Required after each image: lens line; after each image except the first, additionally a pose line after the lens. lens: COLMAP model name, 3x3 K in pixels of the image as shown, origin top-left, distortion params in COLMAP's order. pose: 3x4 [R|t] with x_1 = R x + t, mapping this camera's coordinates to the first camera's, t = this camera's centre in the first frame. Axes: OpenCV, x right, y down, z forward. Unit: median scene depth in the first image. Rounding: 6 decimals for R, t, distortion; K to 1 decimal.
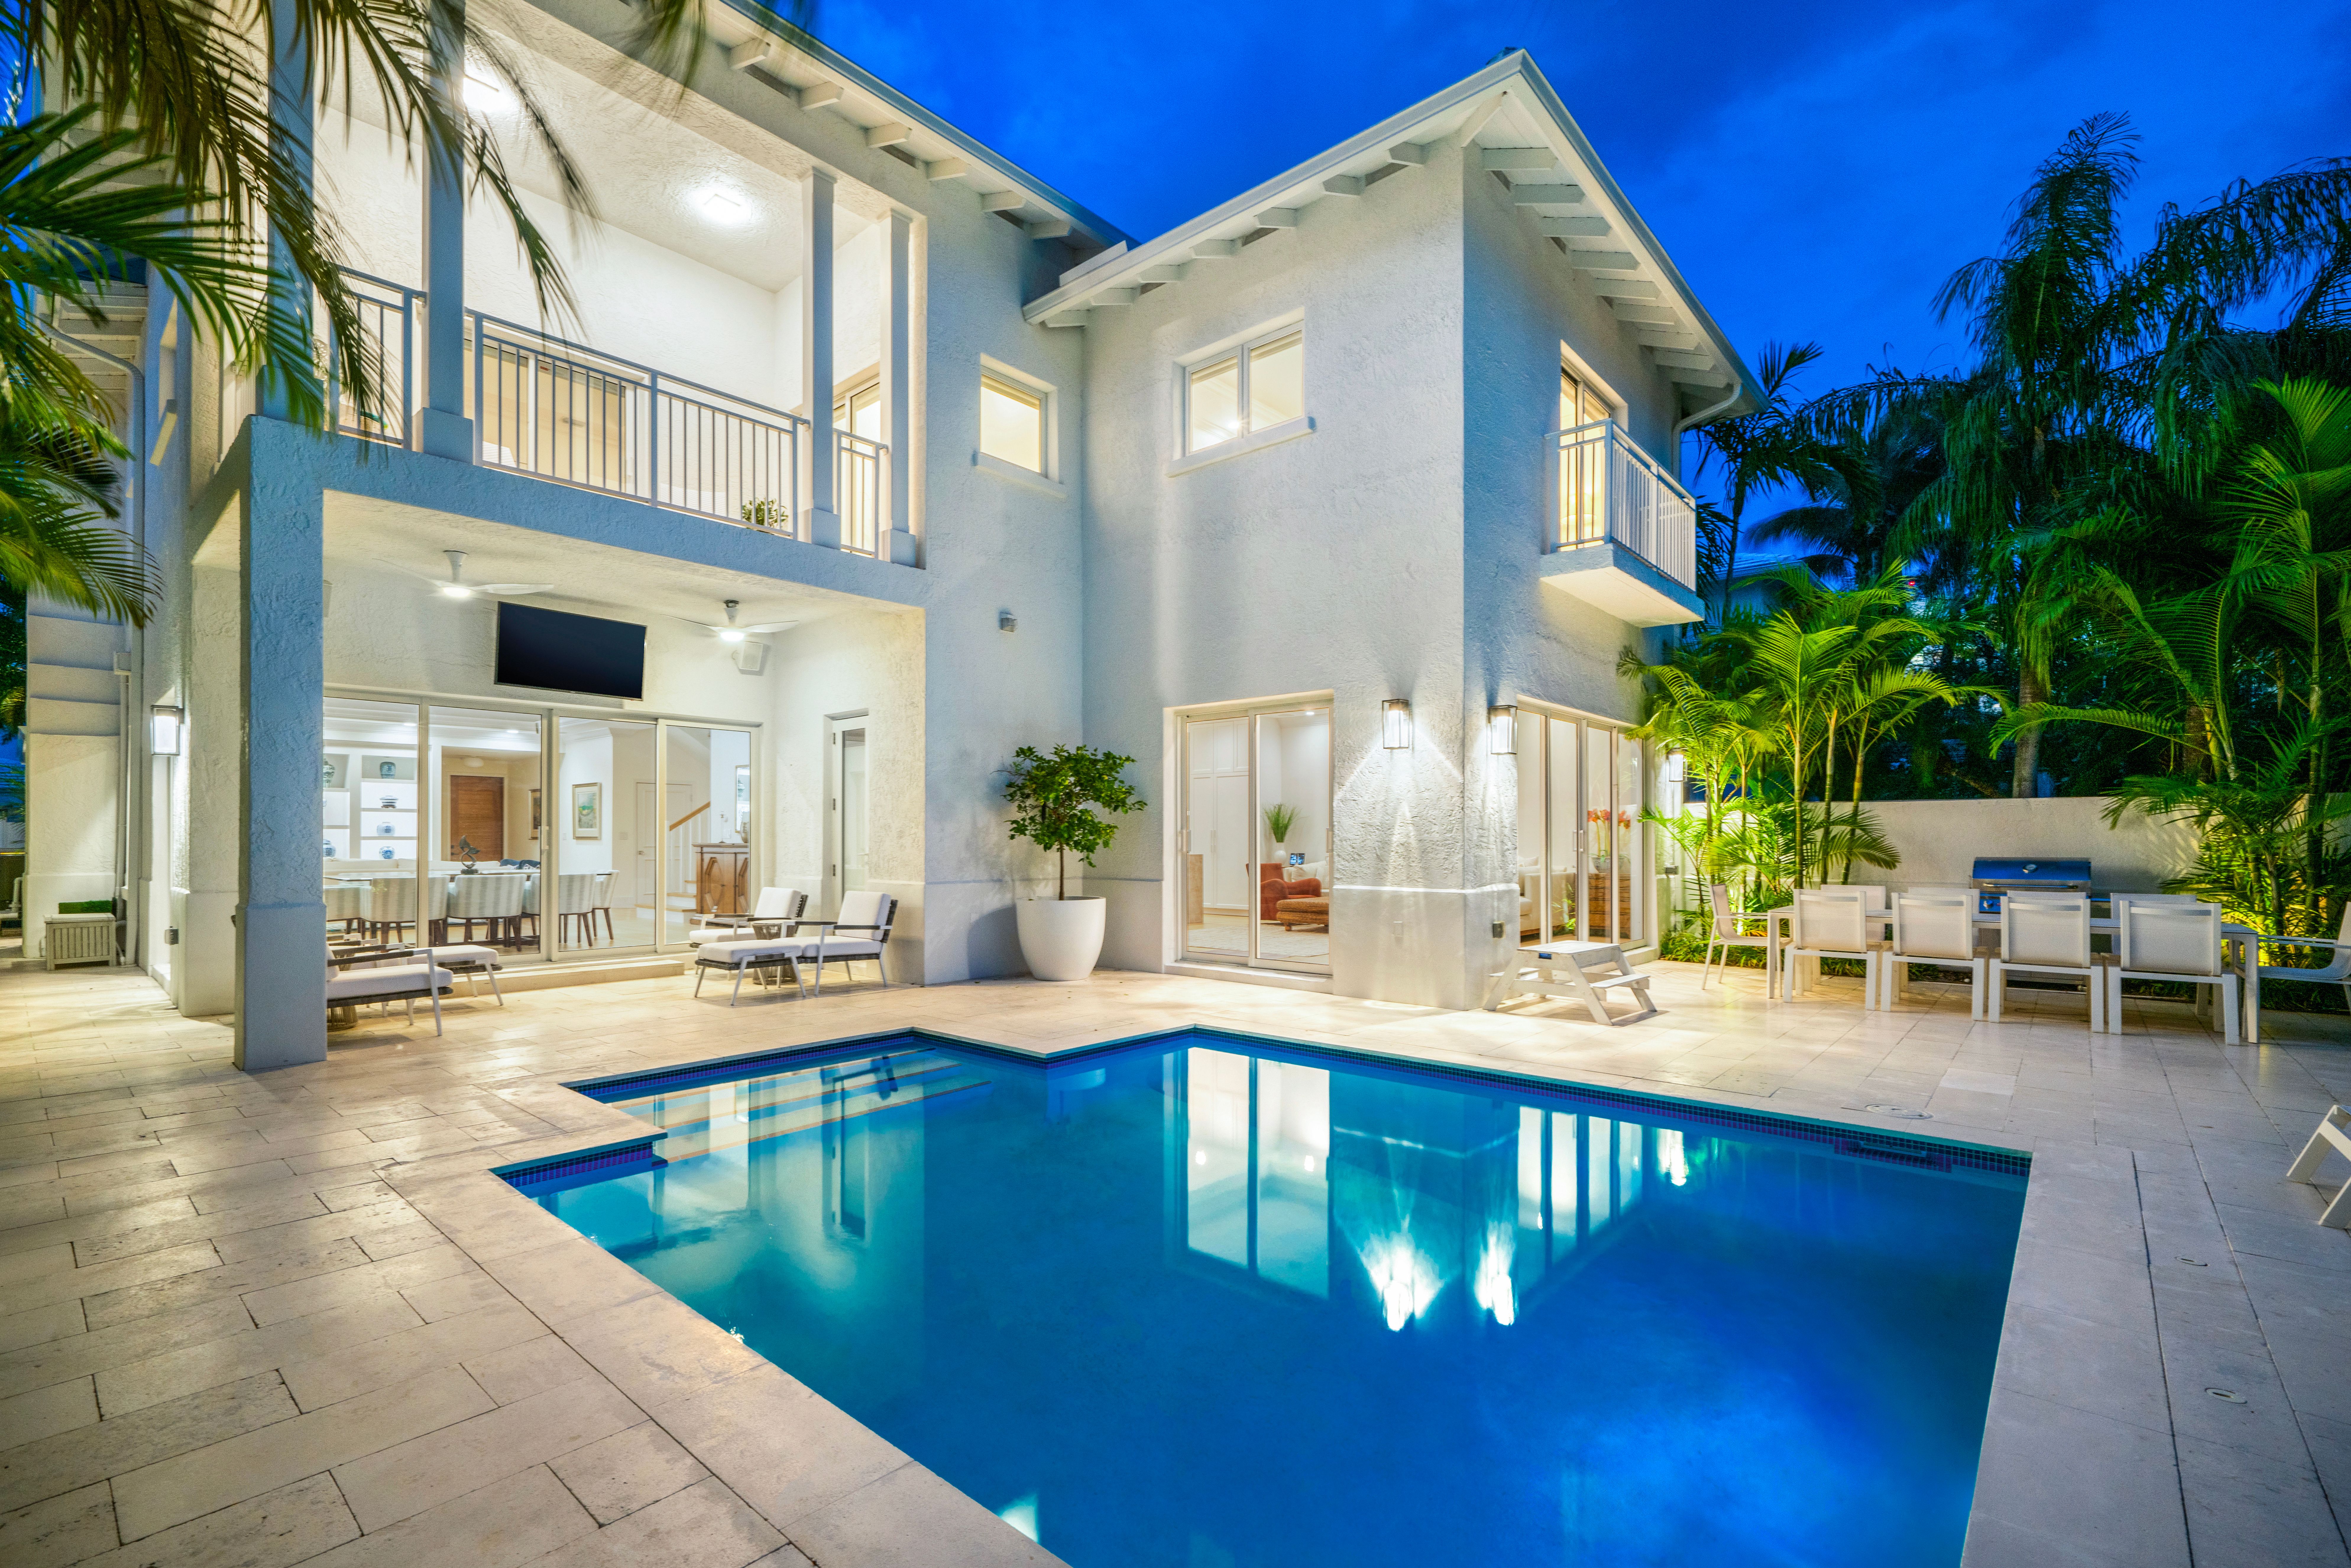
lens RADIAL K [[1022.2, 0, 1175.5], [0, 1022.2, 784.0], [0, 0, 1]] dist [-0.000188, -0.000054]
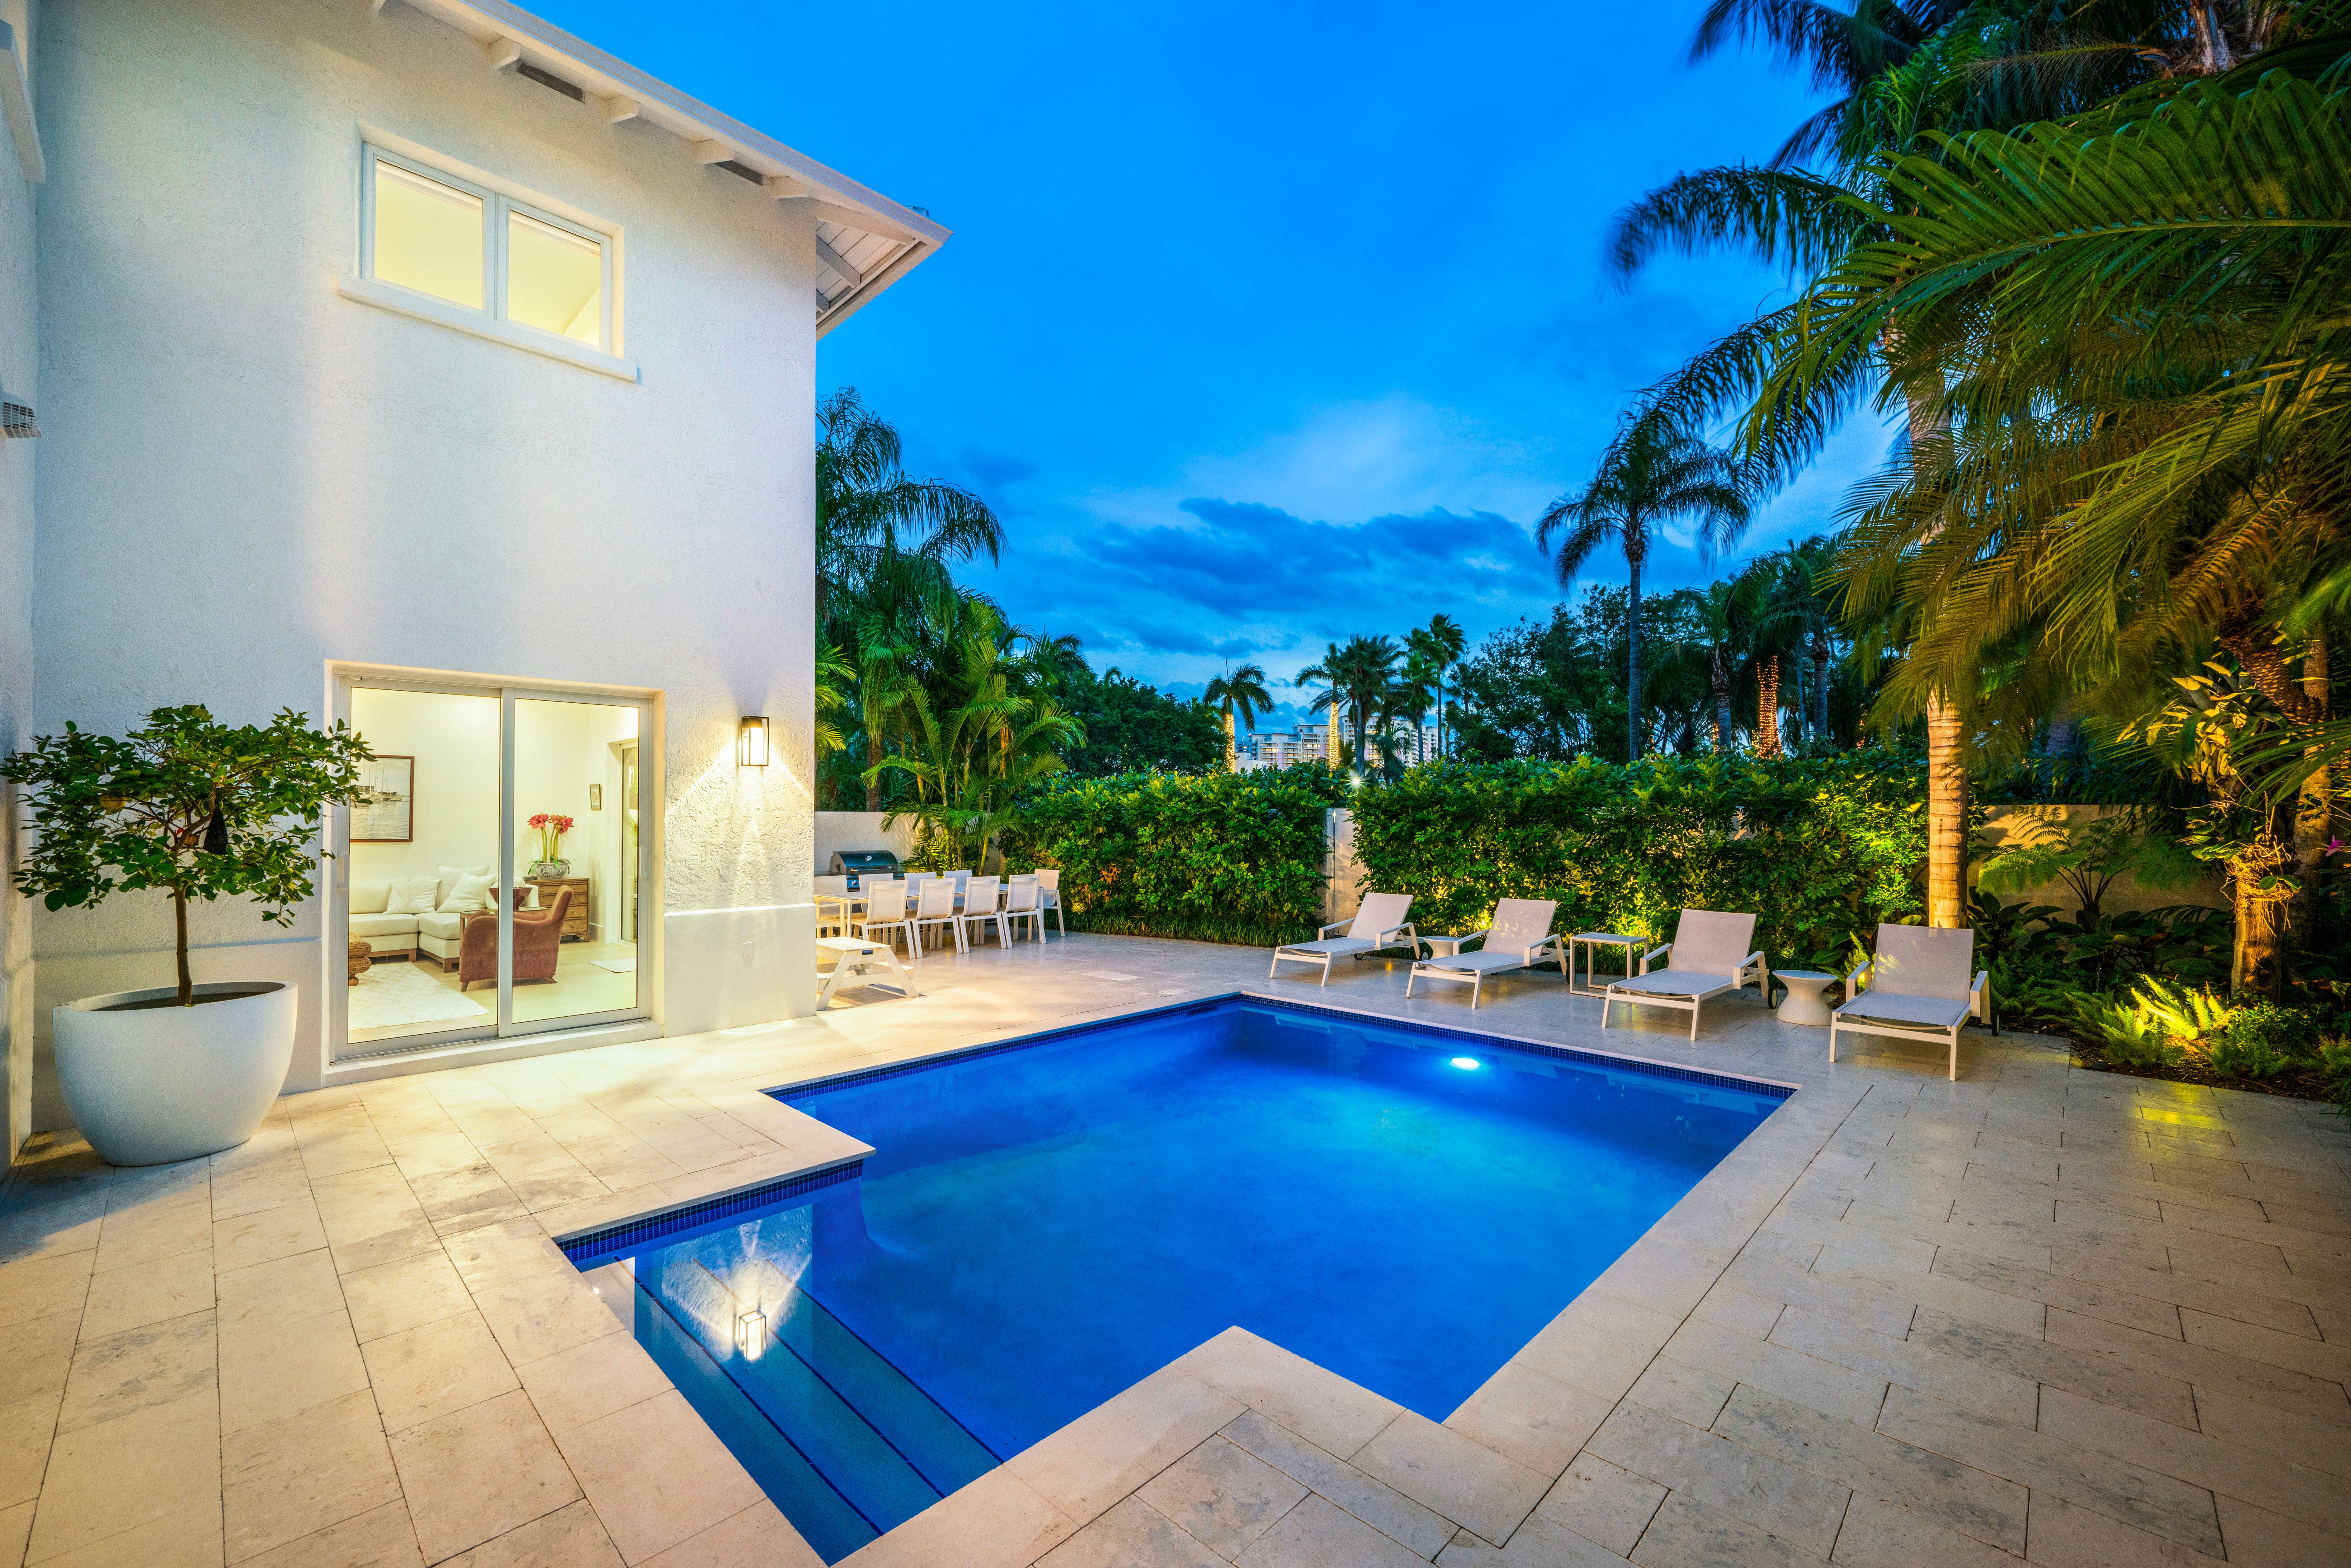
lens RADIAL K [[944.5, 0, 1175.5], [0, 944.5, 784.0], [0, 0, 1]] dist [-0.000248, -0.000106]
pose [[0.050595, 0.035756, 0.998079, -0.666254], [-0.049675, 0.998212, -0.033242, -0.007248], [-0.997483, -0.047898, 0.052280, 0.543826]]
